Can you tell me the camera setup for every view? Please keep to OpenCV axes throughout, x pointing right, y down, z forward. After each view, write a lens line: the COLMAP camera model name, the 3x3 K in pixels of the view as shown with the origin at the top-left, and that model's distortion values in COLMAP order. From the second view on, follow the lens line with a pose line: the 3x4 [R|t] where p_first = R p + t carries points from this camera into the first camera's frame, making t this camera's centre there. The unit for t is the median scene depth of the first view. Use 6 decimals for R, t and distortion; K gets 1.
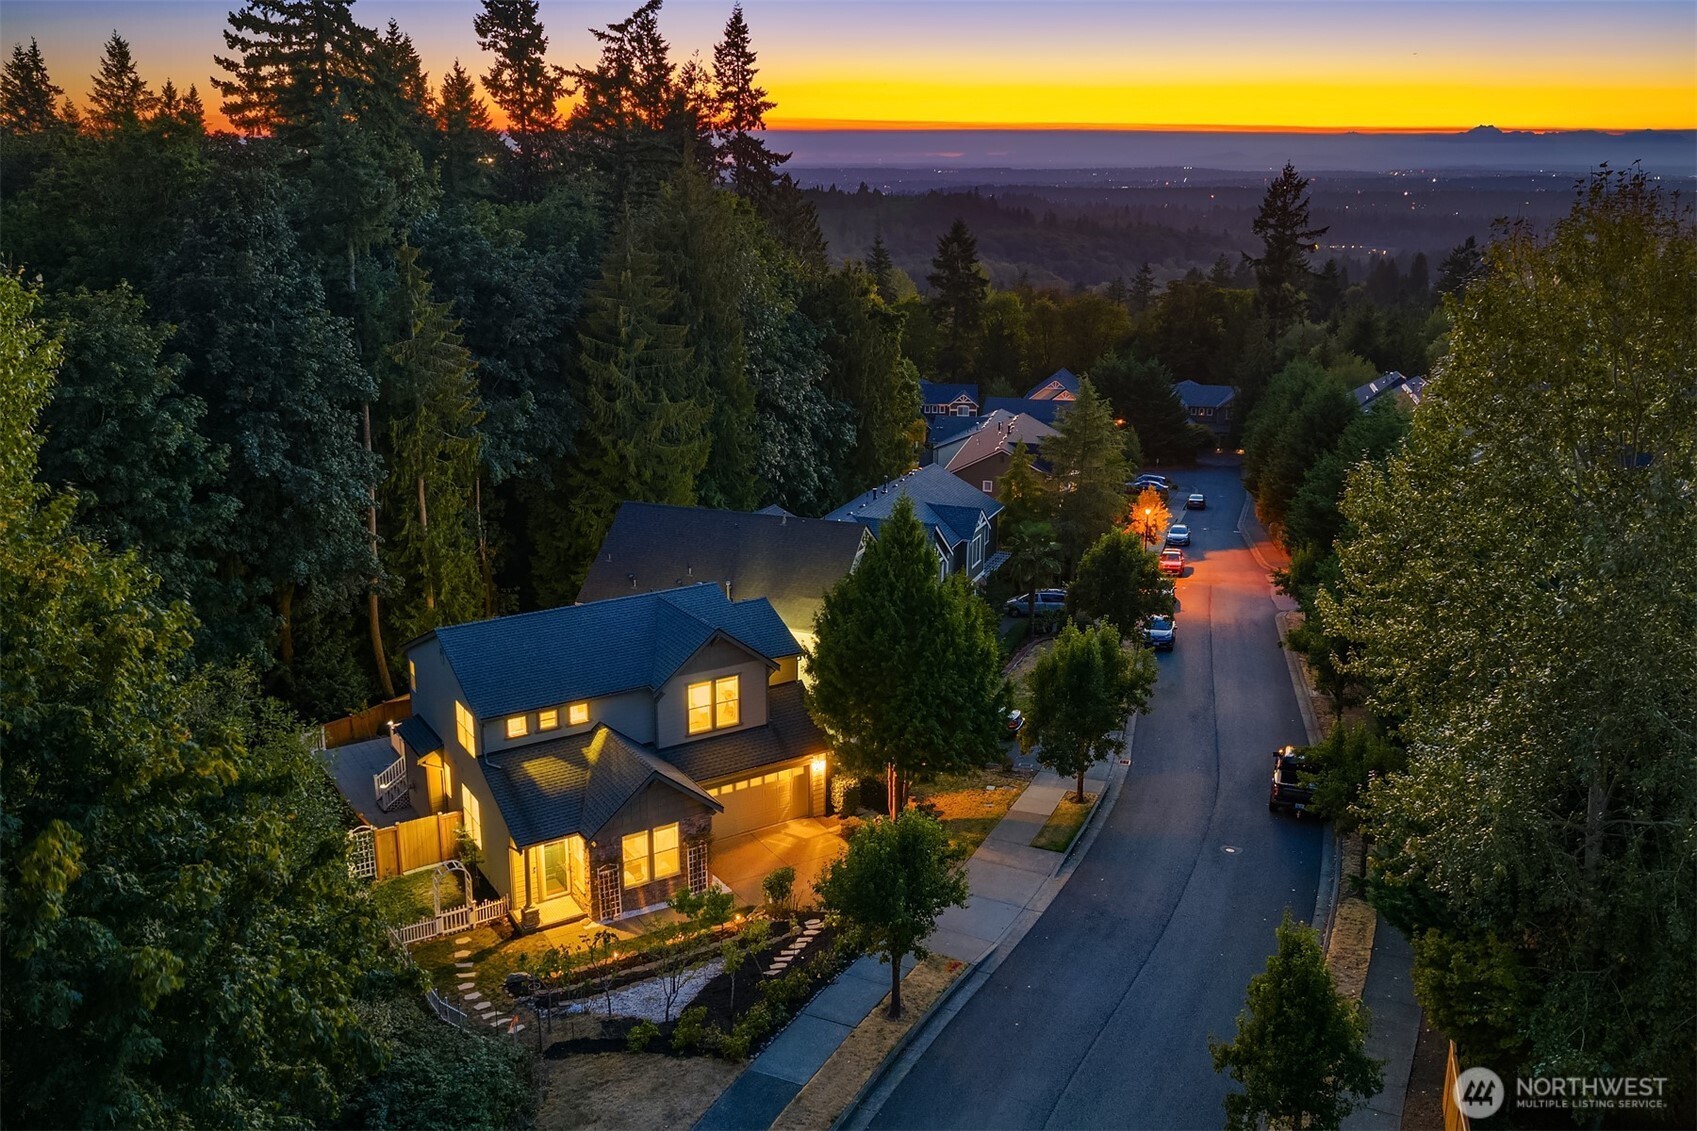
lens RADIAL K [[1207.6, 0, 787.8], [0, 1207.6, 562.8], [0, 0, 1]] dist [-0.002467, 0.000144]
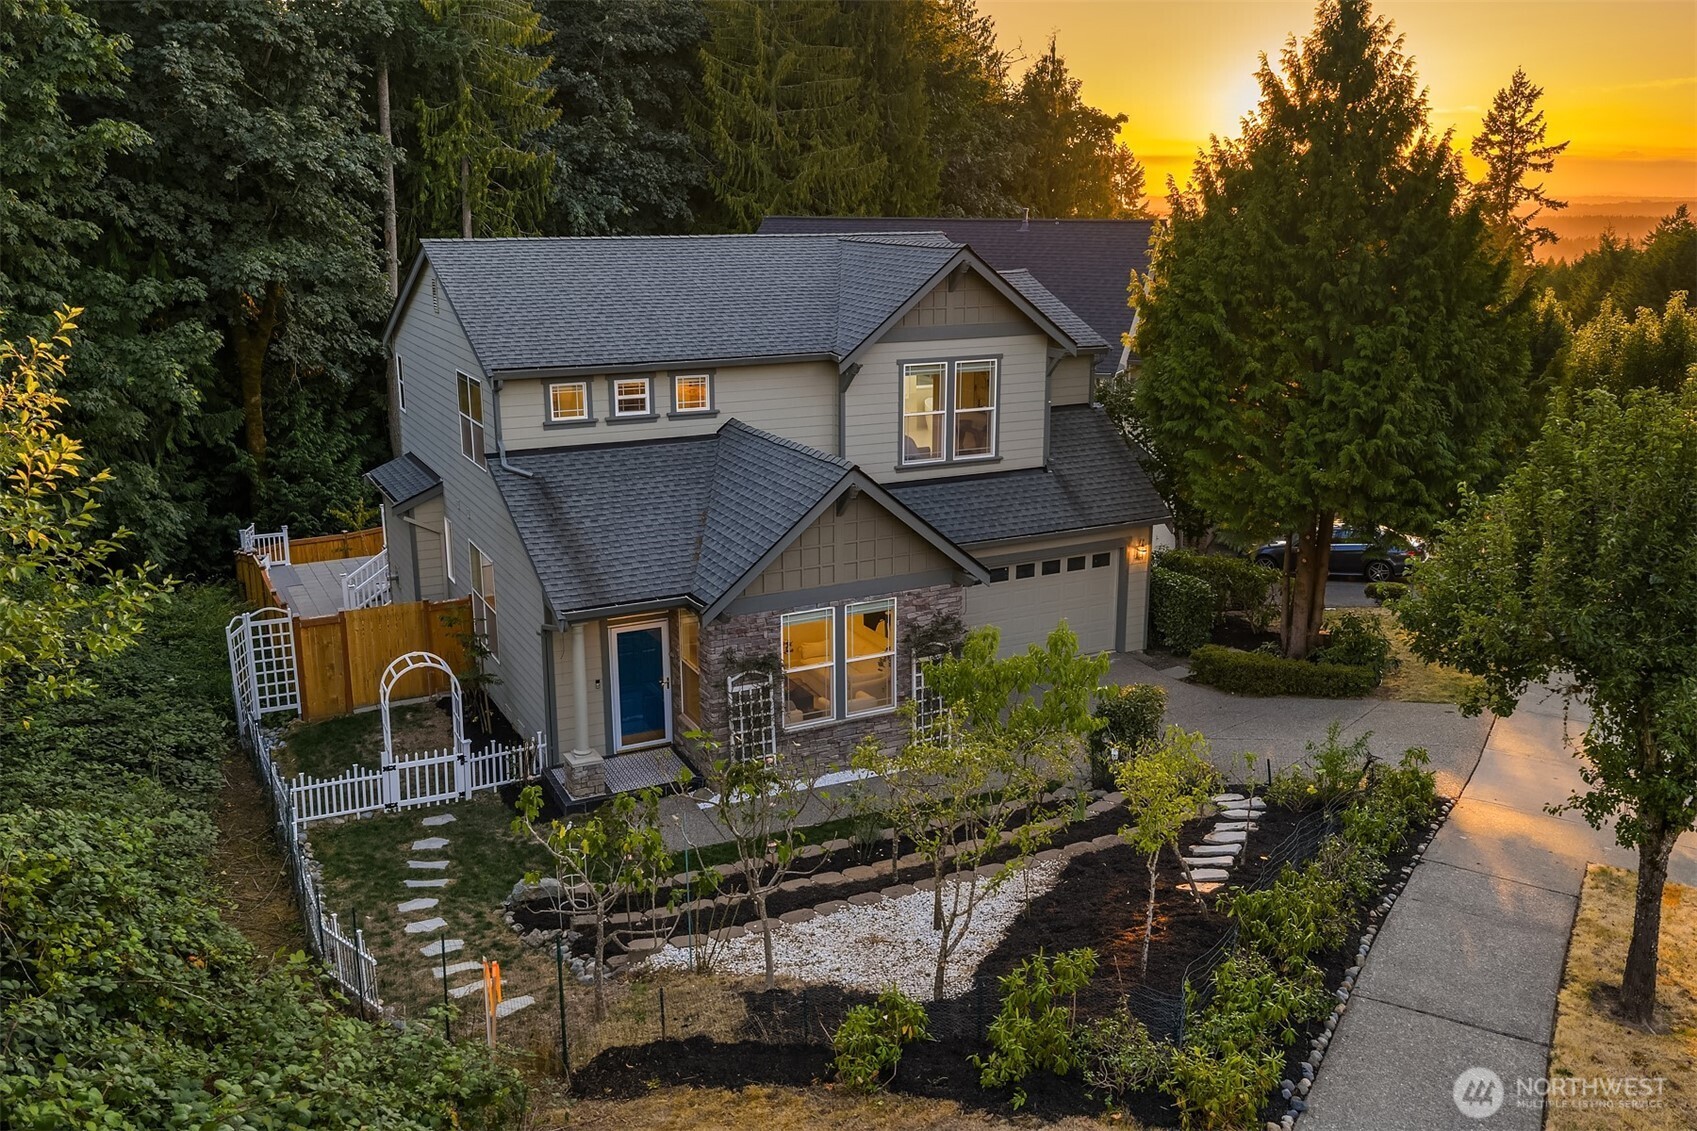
lens RADIAL K [[1207.6, 0, 787.8], [0, 1207.6, 562.8], [0, 0, 1]] dist [-0.002467, 0.000144]
pose [[0.995611, 0.012646, -0.092732, -0.097895], [-0.014452, 0.999718, -0.018820, 0.230408], [0.092468, 0.020077, 0.995513, 0.573379]]
